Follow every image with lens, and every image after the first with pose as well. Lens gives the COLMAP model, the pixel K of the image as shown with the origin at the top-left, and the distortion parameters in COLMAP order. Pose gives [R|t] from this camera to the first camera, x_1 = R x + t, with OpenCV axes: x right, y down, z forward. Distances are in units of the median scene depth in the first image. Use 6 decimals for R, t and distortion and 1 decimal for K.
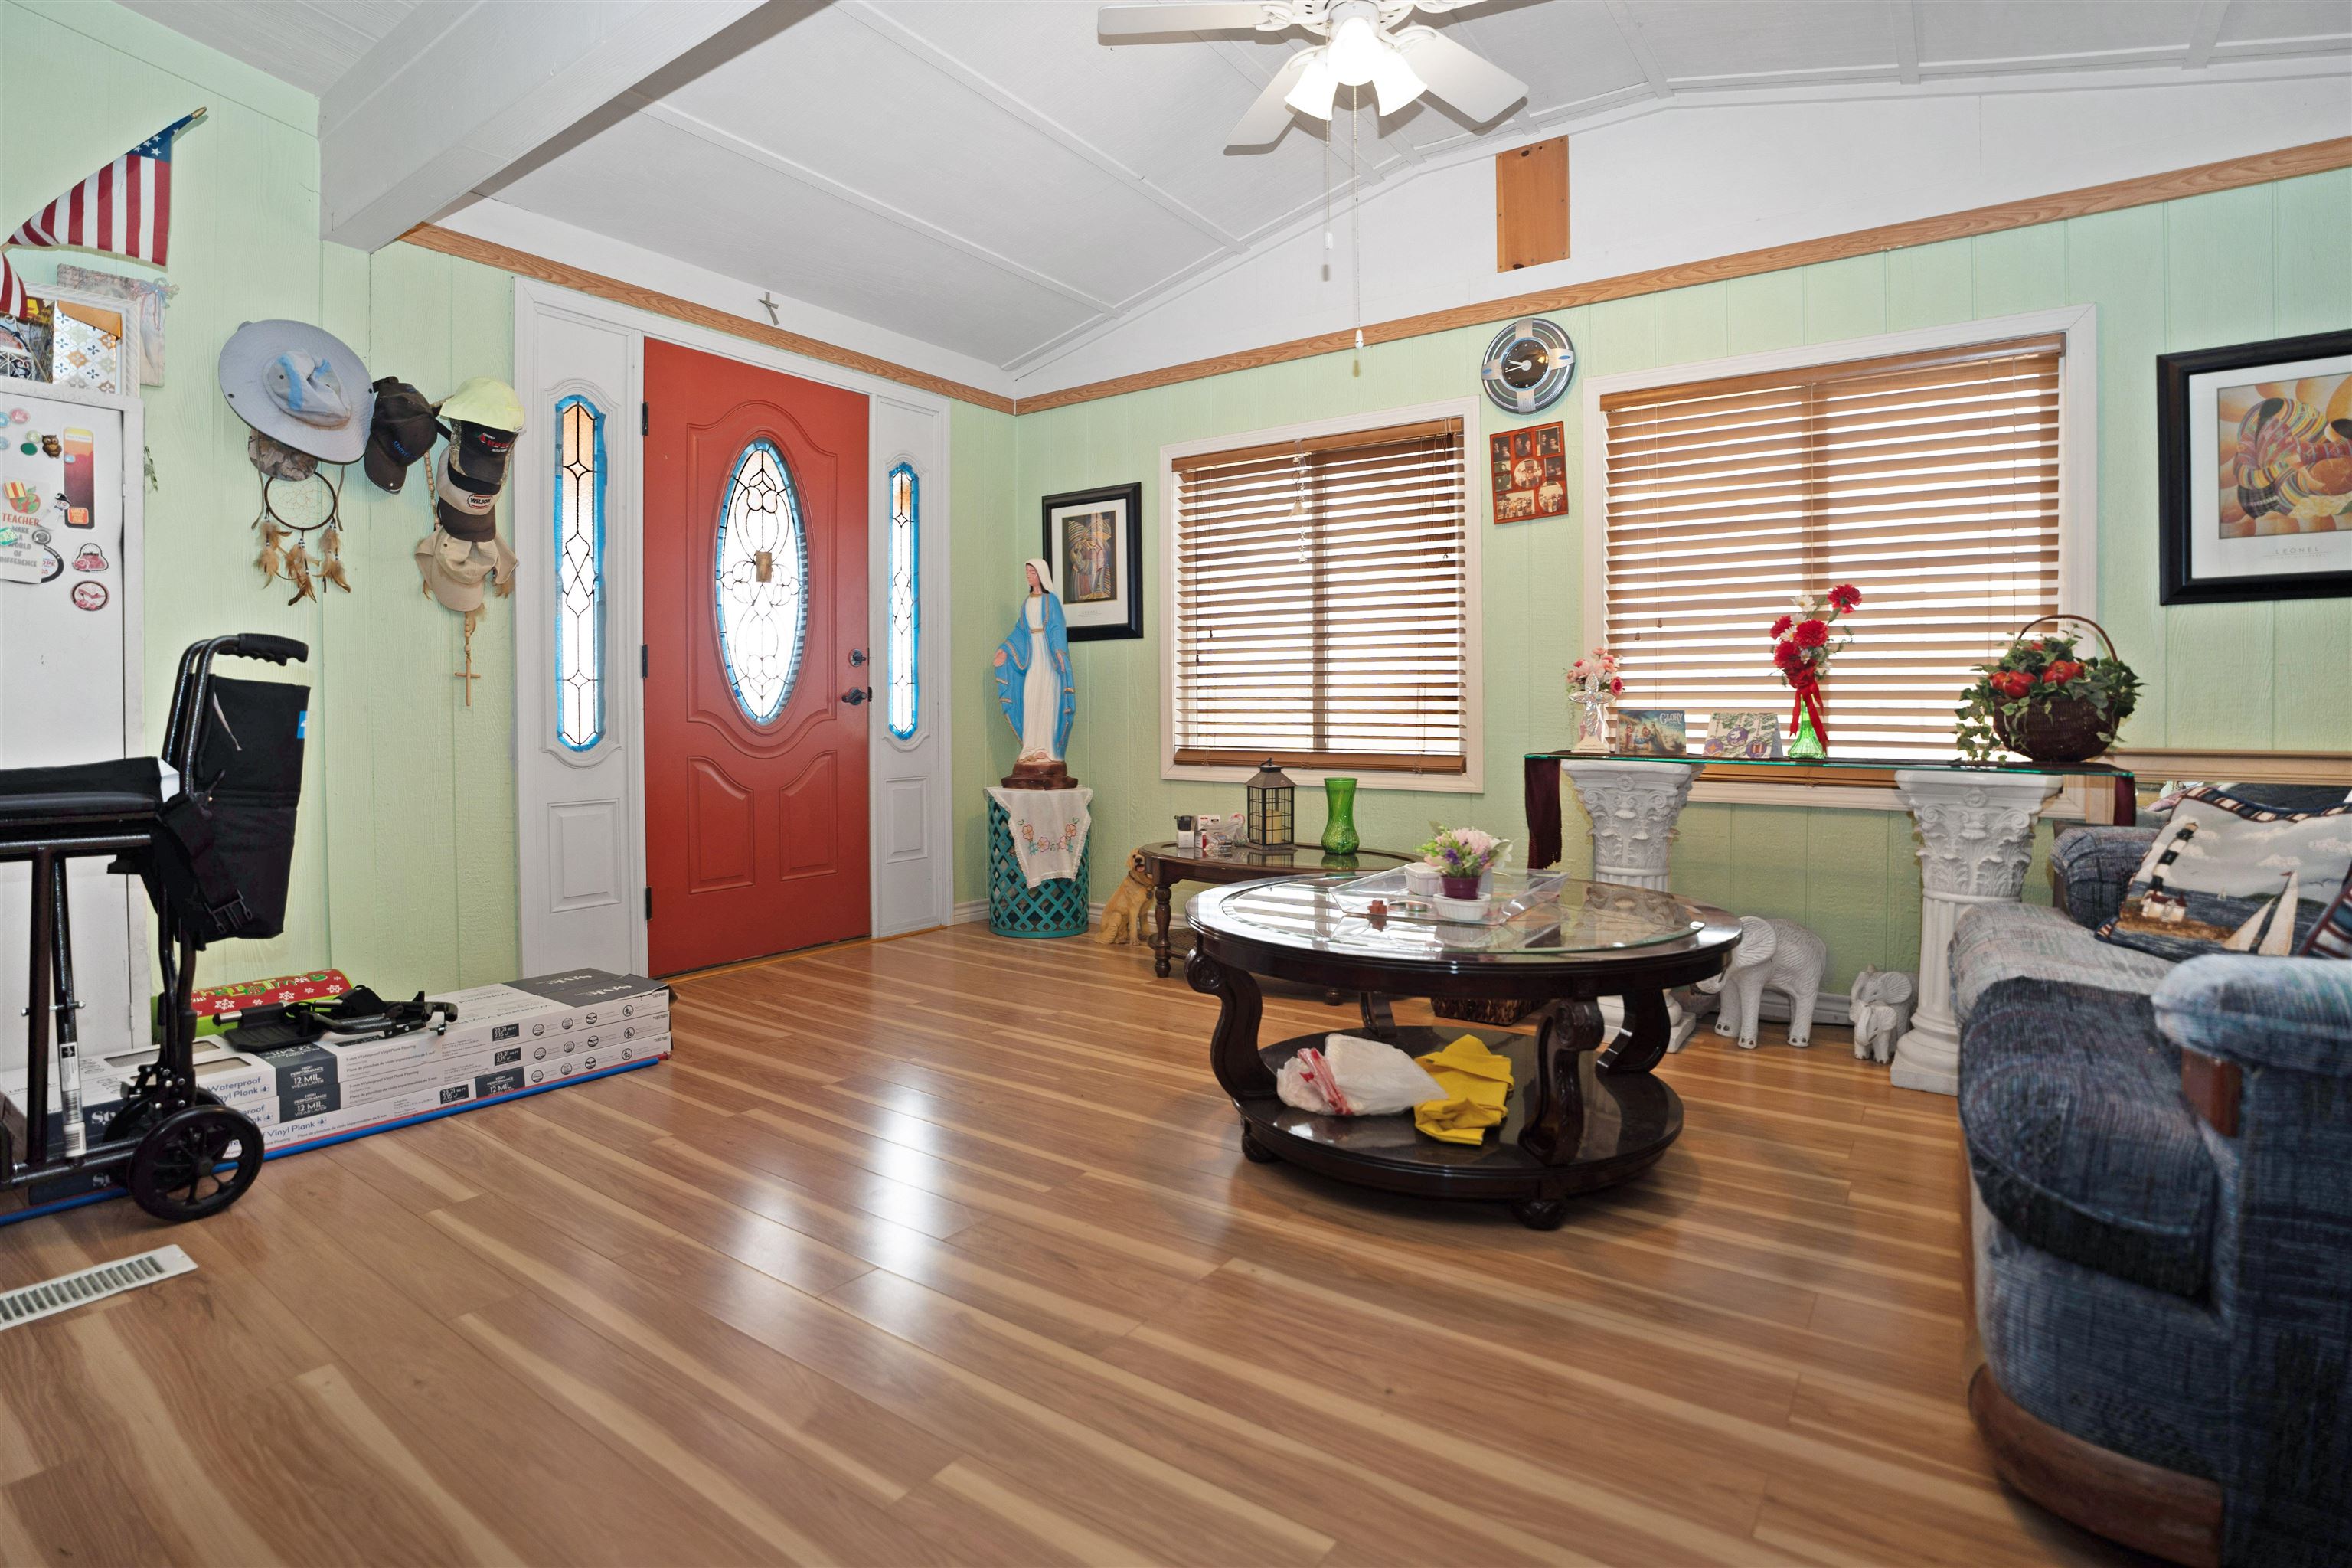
lens RADIAL K [[1153.0, 0, 1173.4], [0, 1153.0, 712.8], [0, 0, 1]] dist [-0.000491, -0.000022]
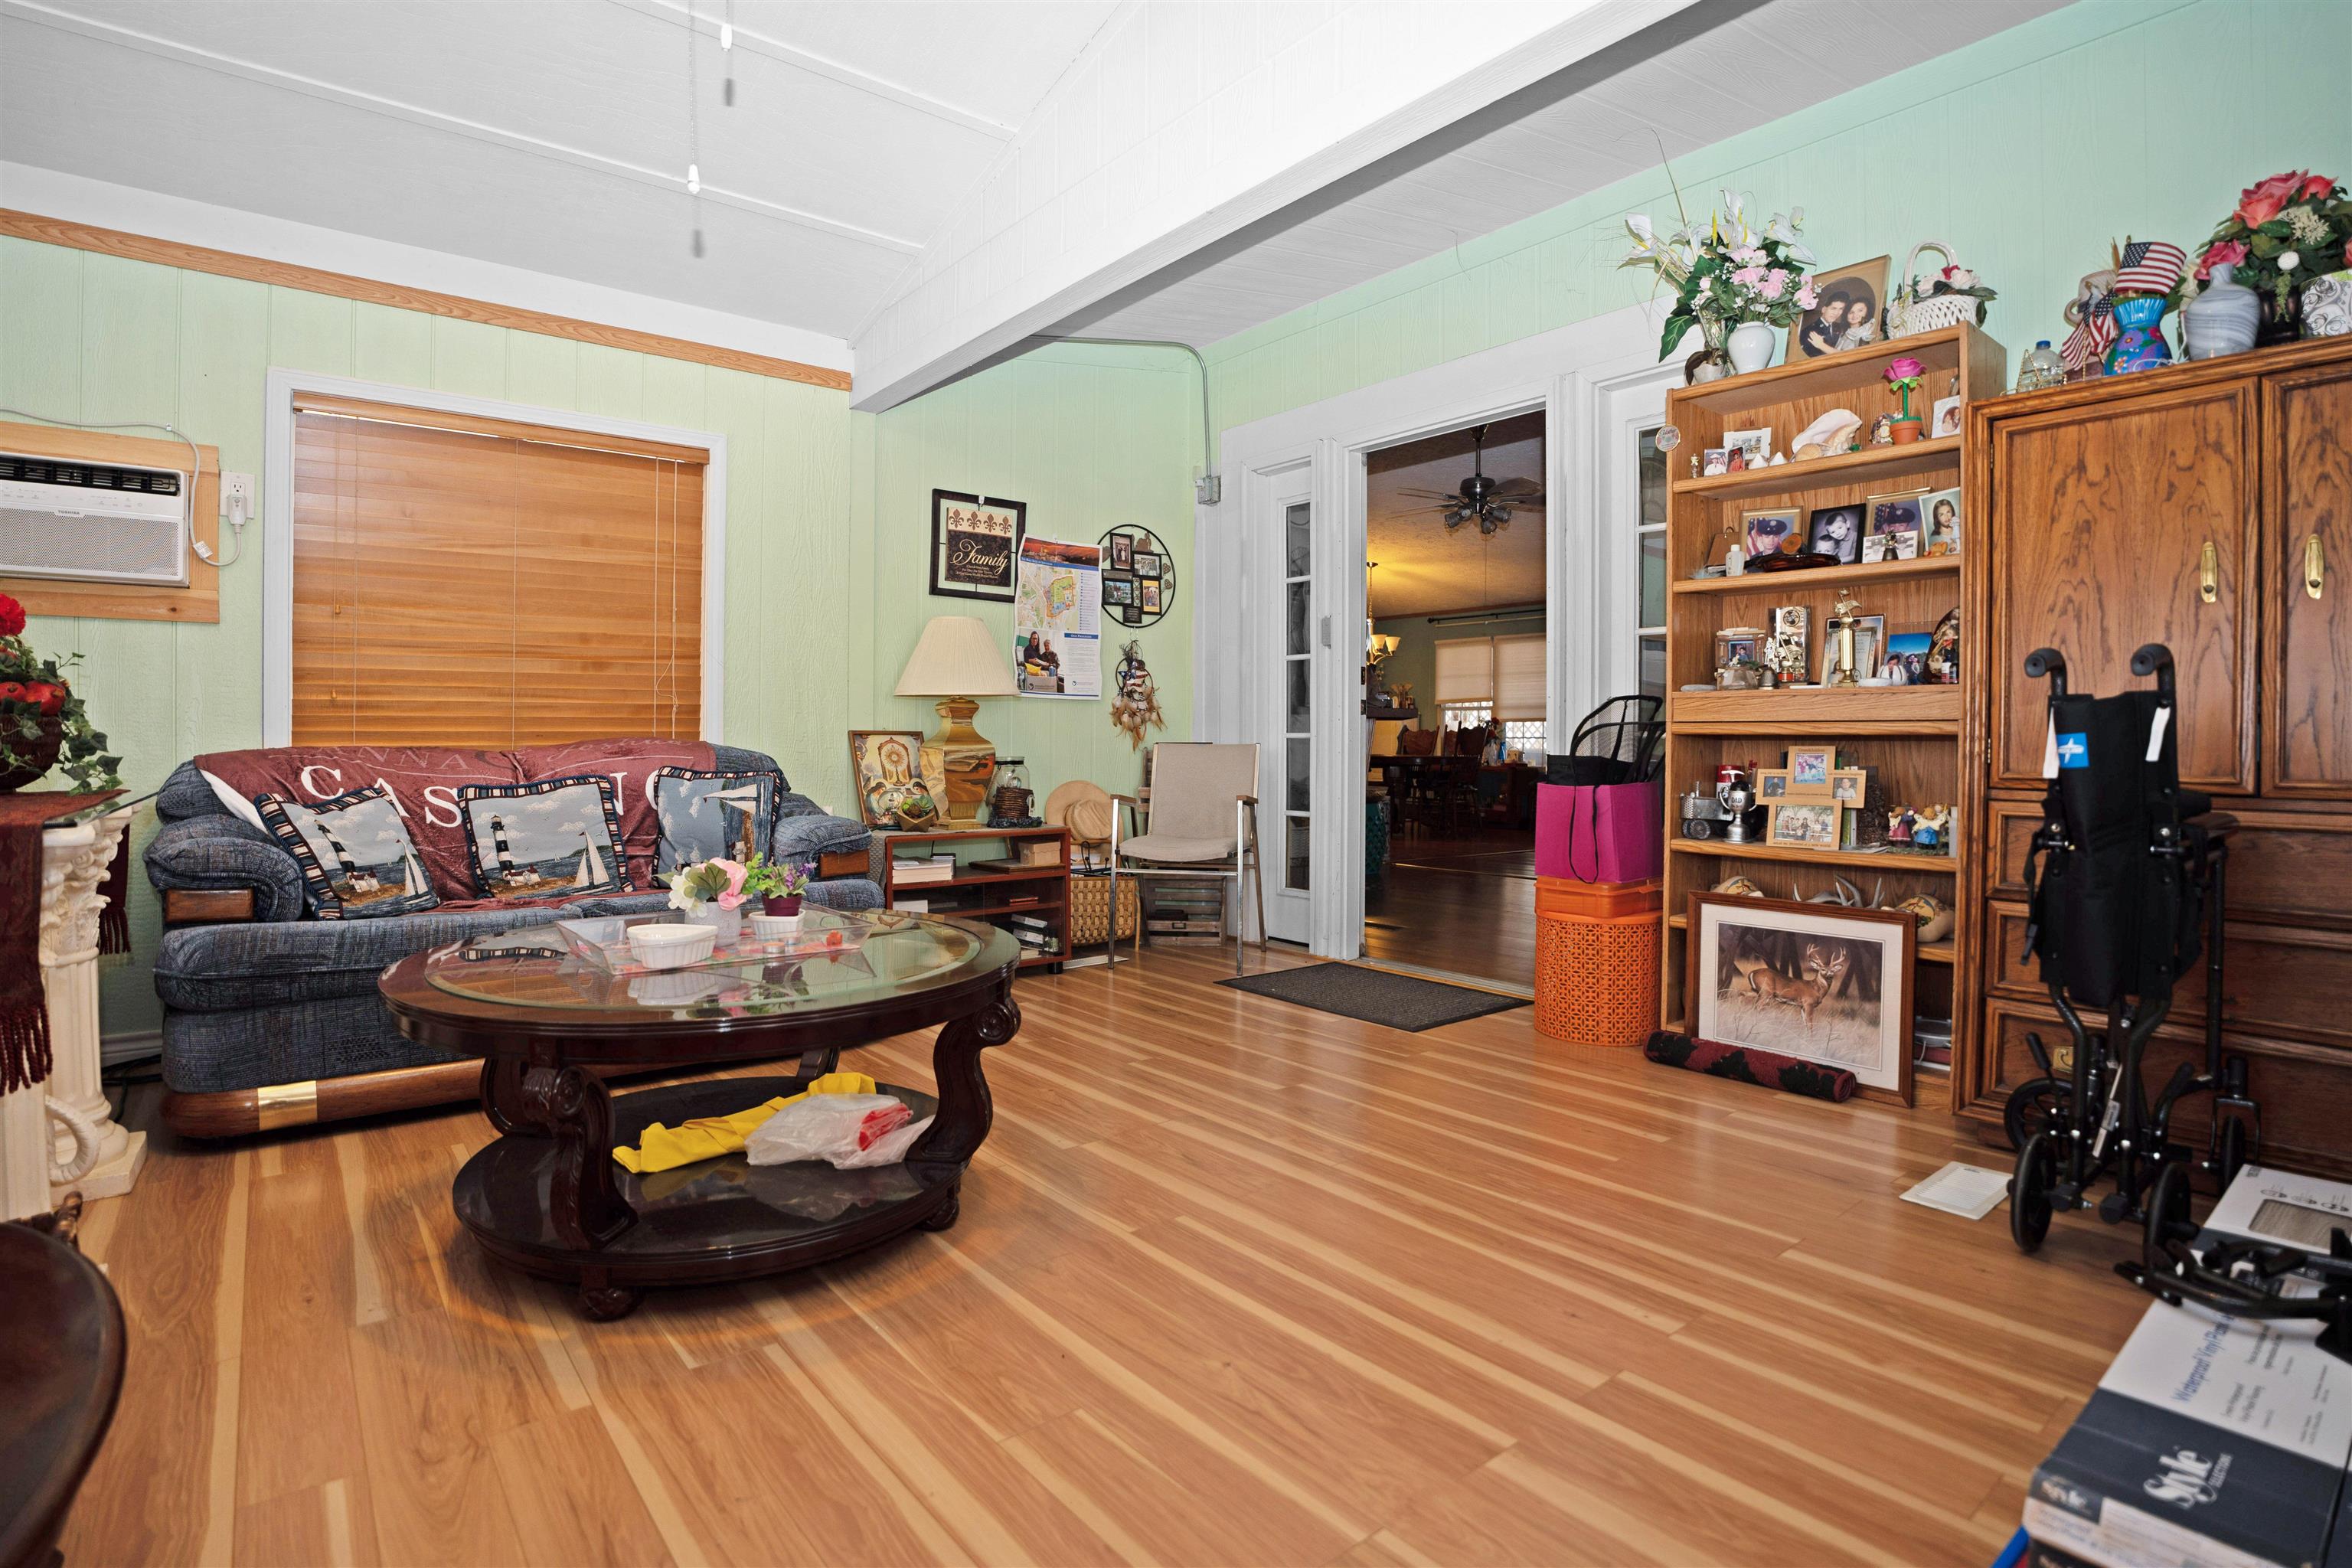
lens RADIAL K [[1153.0, 0, 1176.6], [0, 1153.0, 768.0], [0, 0, 1]] dist [-0.000491, -0.000022]
pose [[-0.961698, -0.008752, 0.273971, -0.358201], [-0.006238, 0.999930, 0.010049, 0.019085], [-0.274040, 0.007955, -0.961685, 1.868833]]
